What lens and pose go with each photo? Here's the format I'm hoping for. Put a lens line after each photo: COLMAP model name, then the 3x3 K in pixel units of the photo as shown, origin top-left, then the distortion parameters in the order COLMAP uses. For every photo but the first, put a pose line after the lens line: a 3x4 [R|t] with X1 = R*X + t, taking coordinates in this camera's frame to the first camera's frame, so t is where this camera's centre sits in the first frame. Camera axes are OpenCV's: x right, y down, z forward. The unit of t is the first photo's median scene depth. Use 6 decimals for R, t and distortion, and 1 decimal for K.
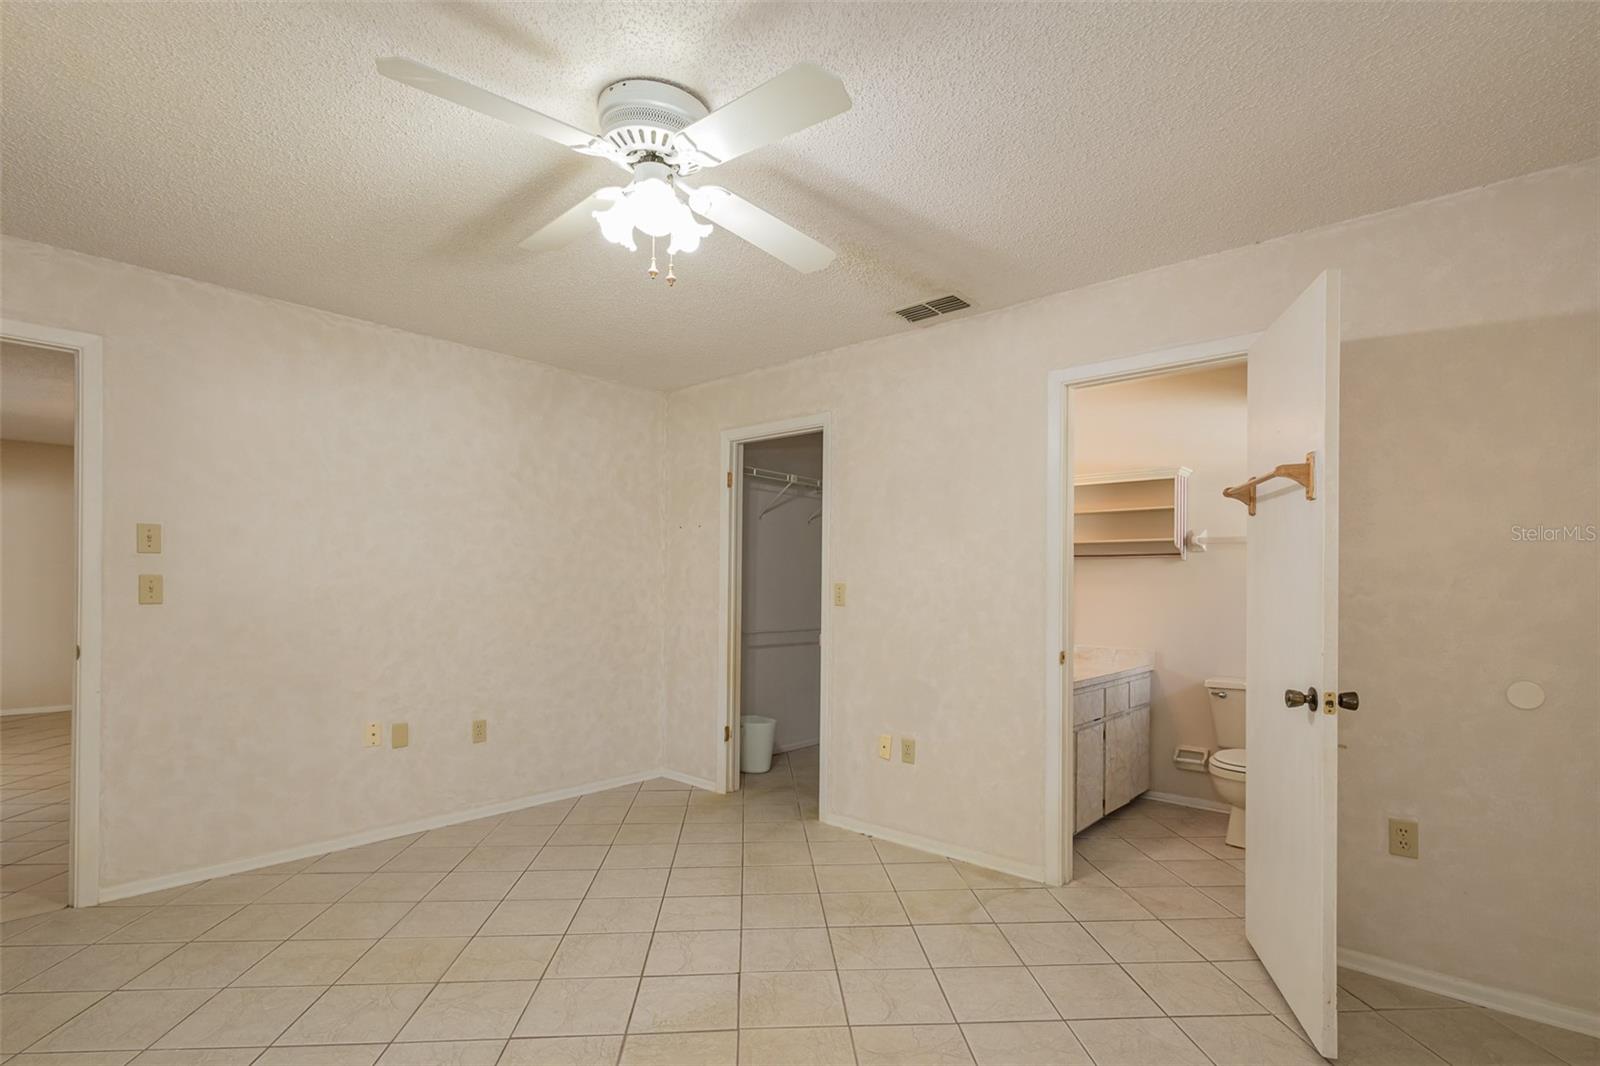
lens RADIAL K [[754.1, 0, 799.4], [0, 754.1, 578.9], [0, 0, 1]] dist [0.000063, -0.000013]
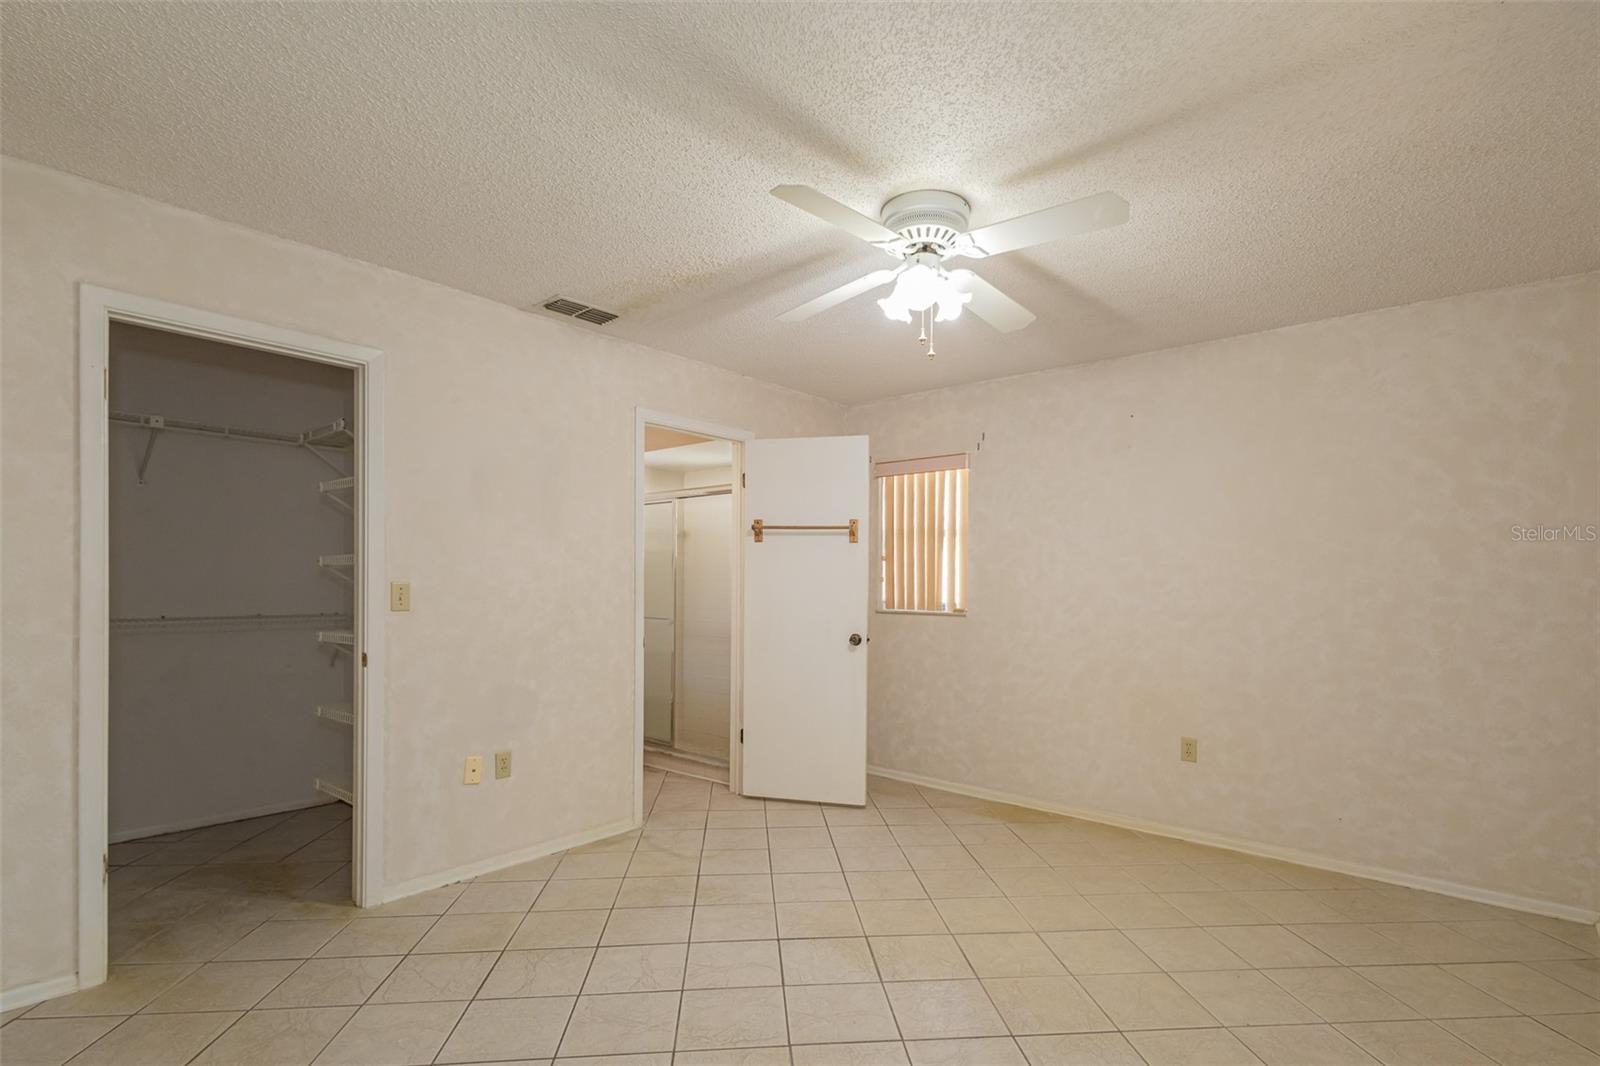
lens RADIAL K [[760.6, 0, 801.1], [0, 760.6, 589.5], [0, 0, 1]] dist [-0.000130, -0.000067]
pose [[0.000612, -0.014050, 0.999901, -0.926224], [-0.012801, 0.999819, 0.014057, -0.003369], [-0.999918, -0.012808, 0.000432, 0.762415]]
